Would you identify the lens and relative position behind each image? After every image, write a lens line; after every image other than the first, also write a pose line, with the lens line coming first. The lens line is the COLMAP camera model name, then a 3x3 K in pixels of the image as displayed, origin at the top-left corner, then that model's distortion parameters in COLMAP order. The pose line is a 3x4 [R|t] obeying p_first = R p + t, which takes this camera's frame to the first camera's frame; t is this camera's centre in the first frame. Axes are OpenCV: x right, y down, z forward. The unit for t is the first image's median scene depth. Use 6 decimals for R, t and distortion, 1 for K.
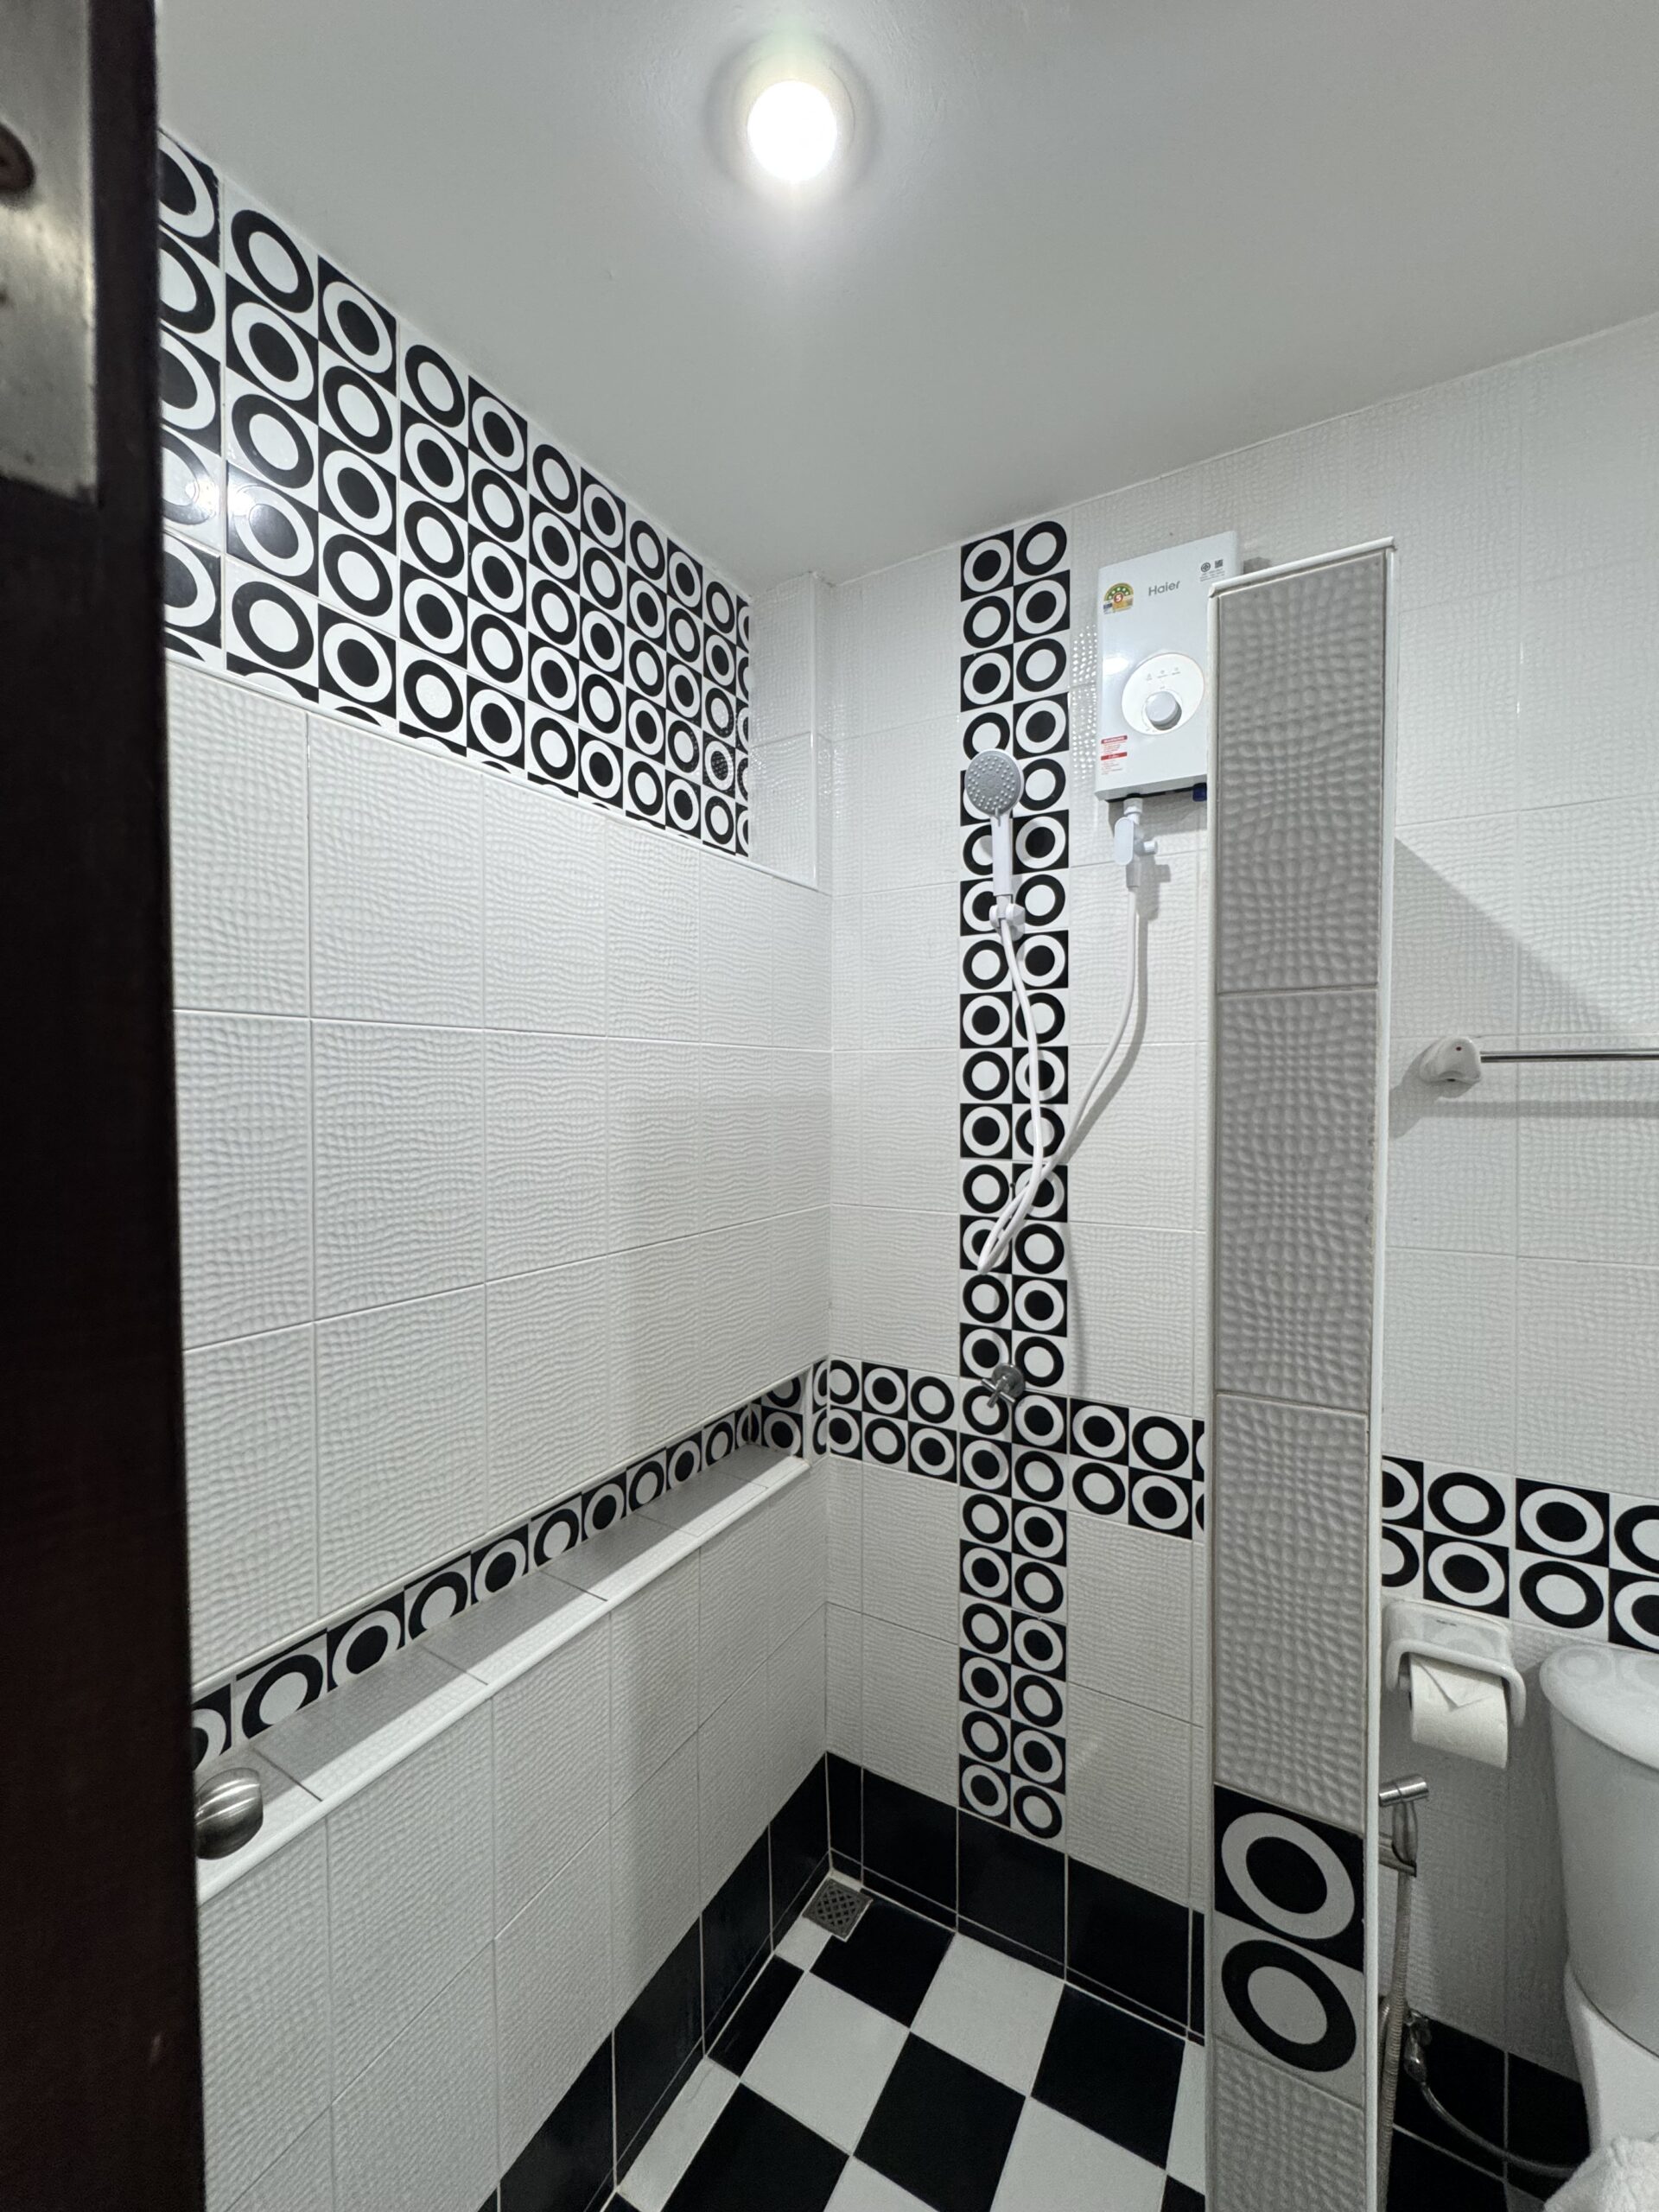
lens RADIAL K [[893.8, 0, 833.9], [0, 893.8, 1101.0], [0, 0, 1]] dist [-0.001480, -0.000726]
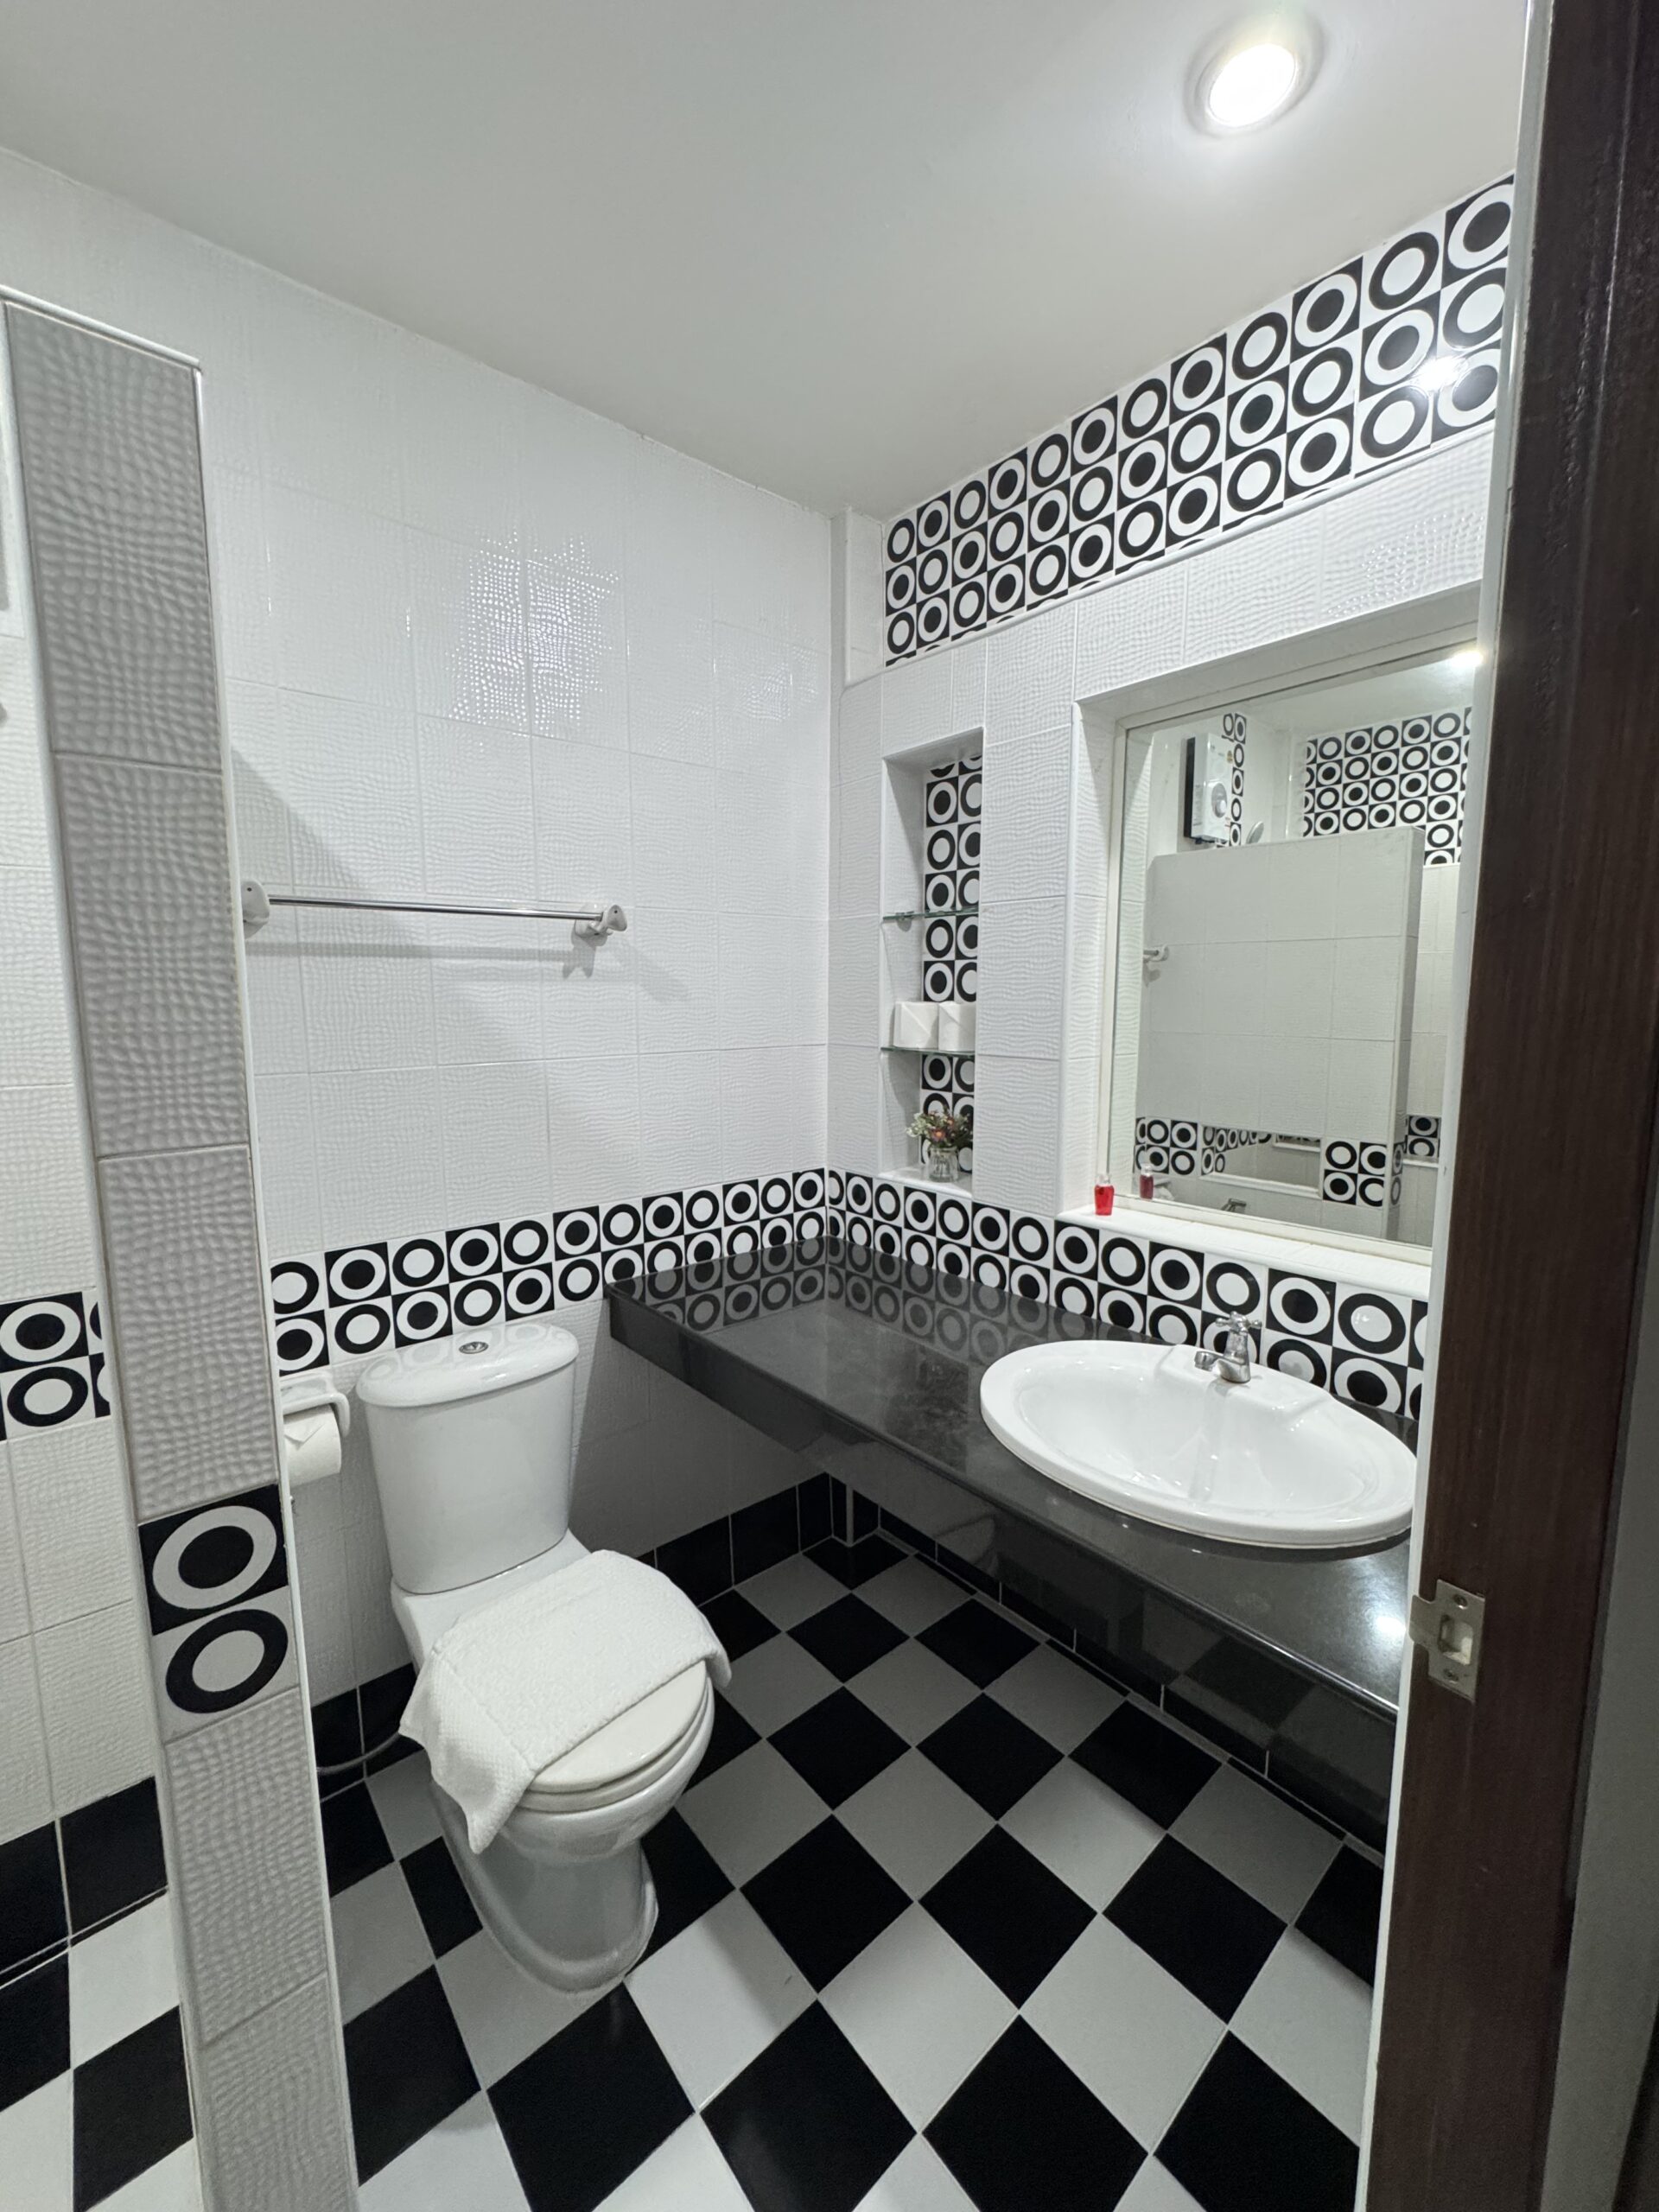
lens RADIAL K [[893.8, 0, 829.0], [0, 893.8, 1099.7], [0, 0, 1]] dist [-0.001480, -0.000726]
pose [[0.338313, -0.113115, 0.934210, -0.233430], [0.020915, 0.993408, 0.112709, 0.165662], [-0.940801, -0.018592, 0.338449, -0.123236]]
